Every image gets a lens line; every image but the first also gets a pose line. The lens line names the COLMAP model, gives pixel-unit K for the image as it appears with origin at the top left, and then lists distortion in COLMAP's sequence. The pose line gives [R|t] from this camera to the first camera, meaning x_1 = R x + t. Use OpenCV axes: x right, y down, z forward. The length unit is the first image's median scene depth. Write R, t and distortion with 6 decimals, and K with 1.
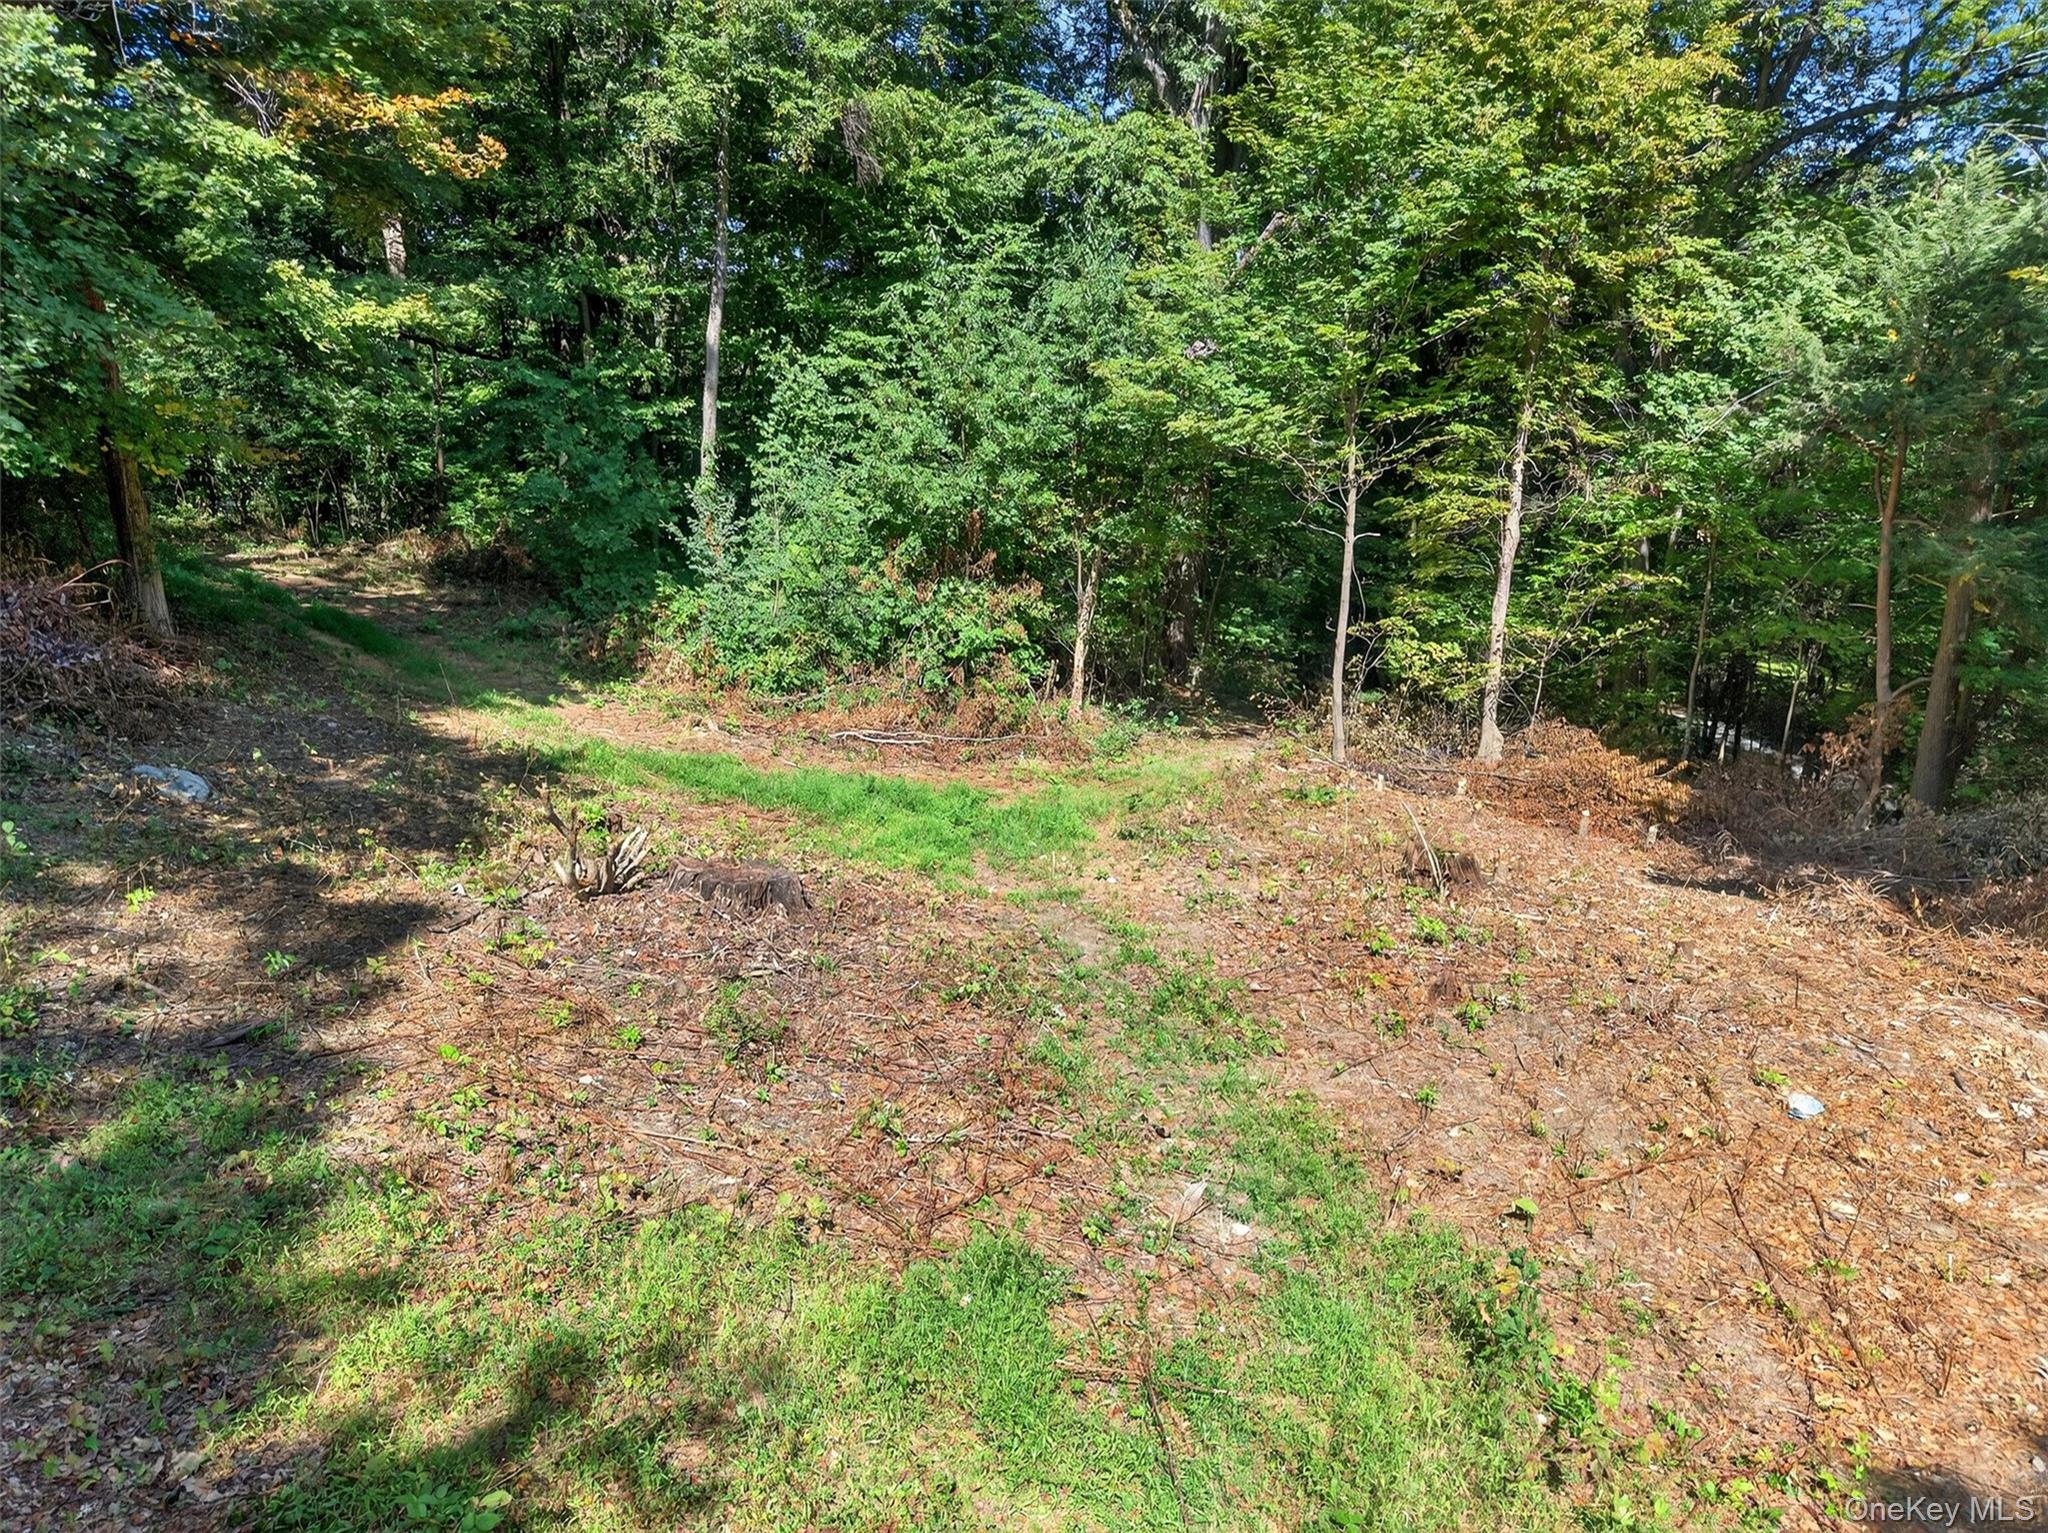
lens RADIAL K [[1330.5, 0, 1024.0], [0, 1330.5, 766.5], [0, 0, 1]] dist [0.008142, -0.005116]
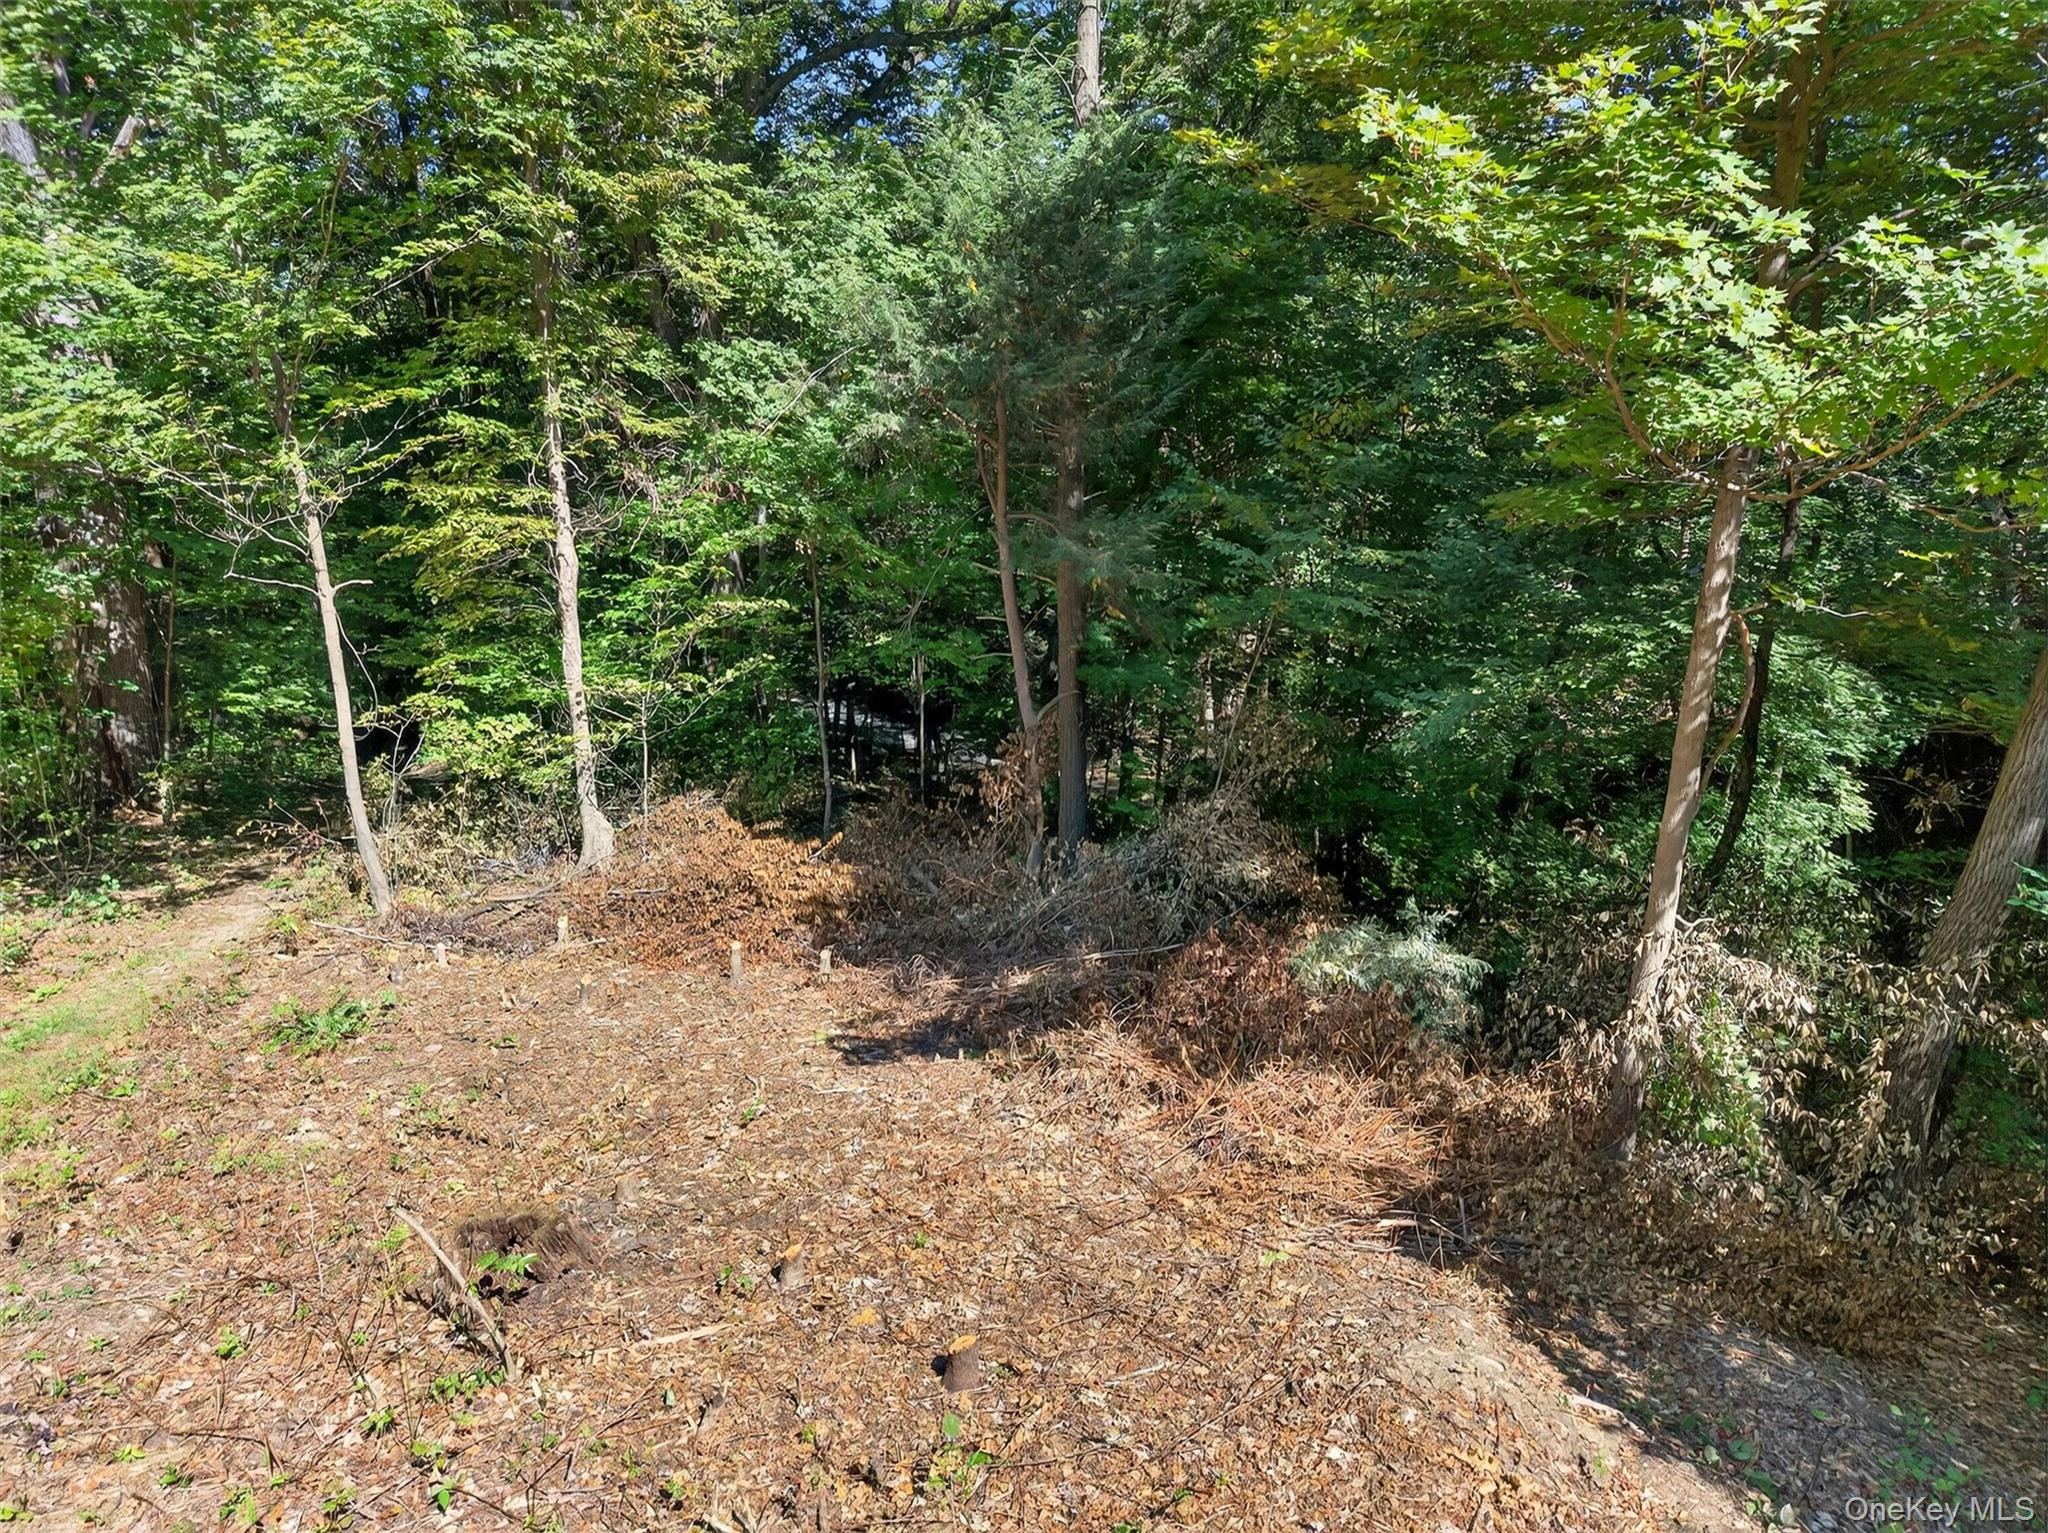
lens RADIAL K [[1330.5, 0, 1024.0], [0, 1330.5, 766.5], [0, 0, 1]] dist [0.008142, -0.005116]
pose [[0.793883, -0.181870, 0.580236, 0.127704], [0.178480, 0.981888, 0.063568, -0.069687], [-0.581288, 0.053095, 0.811964, 0.281237]]
